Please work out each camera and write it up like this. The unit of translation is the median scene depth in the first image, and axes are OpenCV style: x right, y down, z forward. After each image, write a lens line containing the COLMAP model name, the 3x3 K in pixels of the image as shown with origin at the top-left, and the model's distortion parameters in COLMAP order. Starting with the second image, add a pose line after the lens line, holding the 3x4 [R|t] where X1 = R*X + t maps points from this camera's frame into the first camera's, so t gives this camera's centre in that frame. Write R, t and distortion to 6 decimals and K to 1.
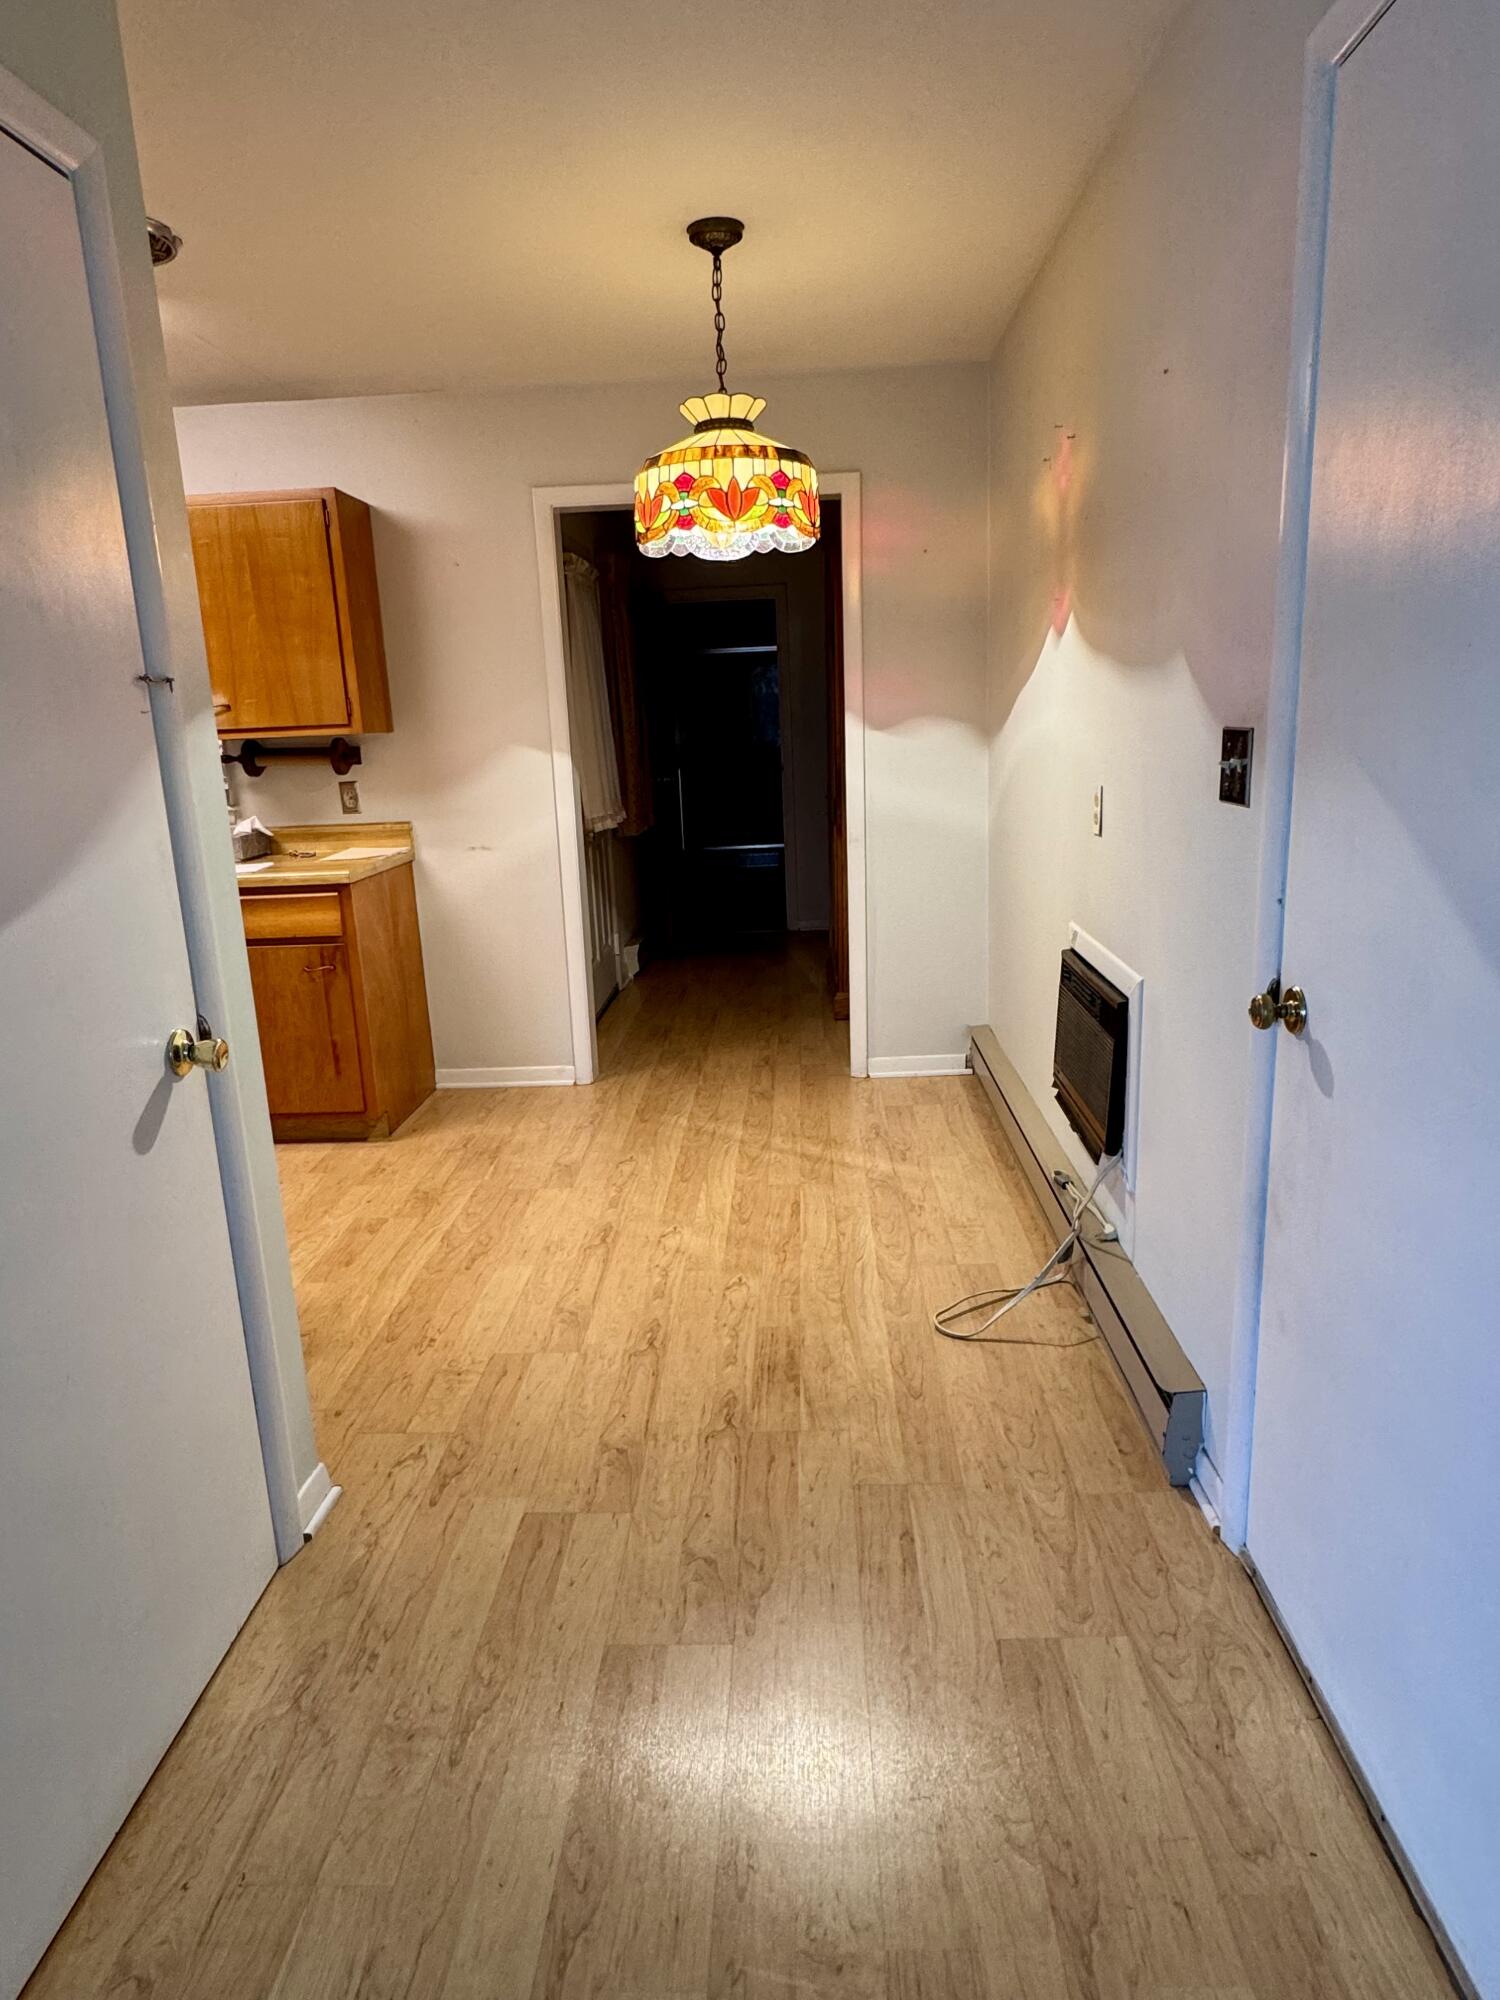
lens RADIAL K [[1184.2, 0, 750.0], [0, 1184.2, 1000.0], [0, 0, 1]] dist [-0.004564, 0.002271]
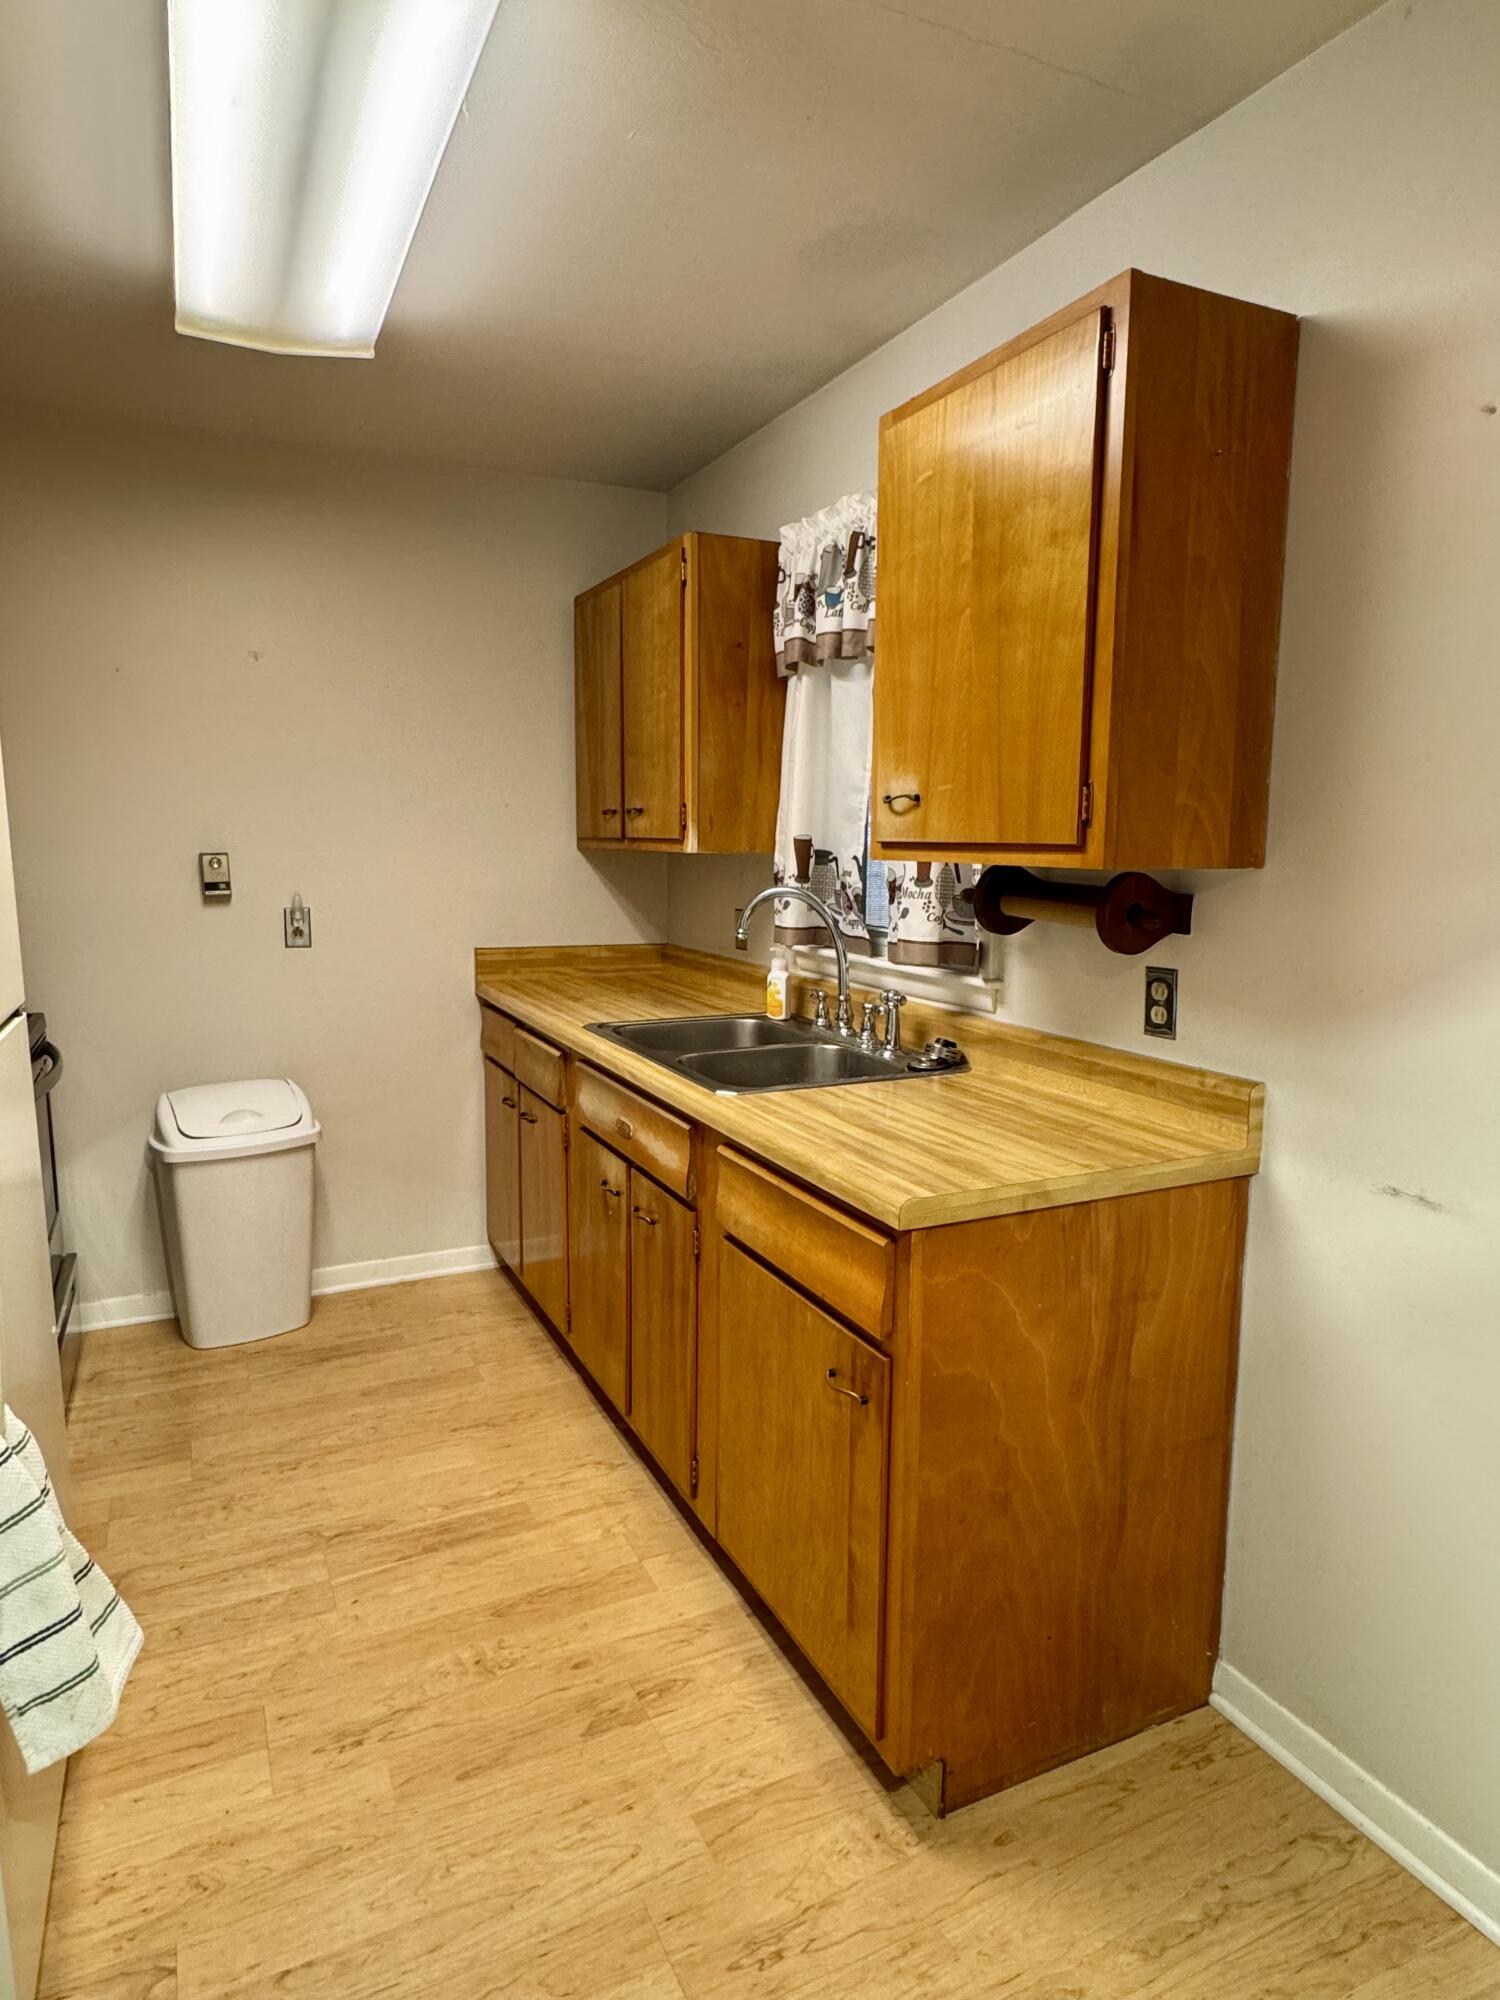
lens RADIAL K [[1184.2, 0, 750.0], [0, 1184.2, 1000.0], [0, 0, 1]] dist [-0.004564, 0.002271]
pose [[0.473791, 0.163214, -0.865380, -0.021960], [-0.231648, 0.971167, 0.056340, -0.164209], [0.849624, 0.173771, 0.497938, 0.653747]]
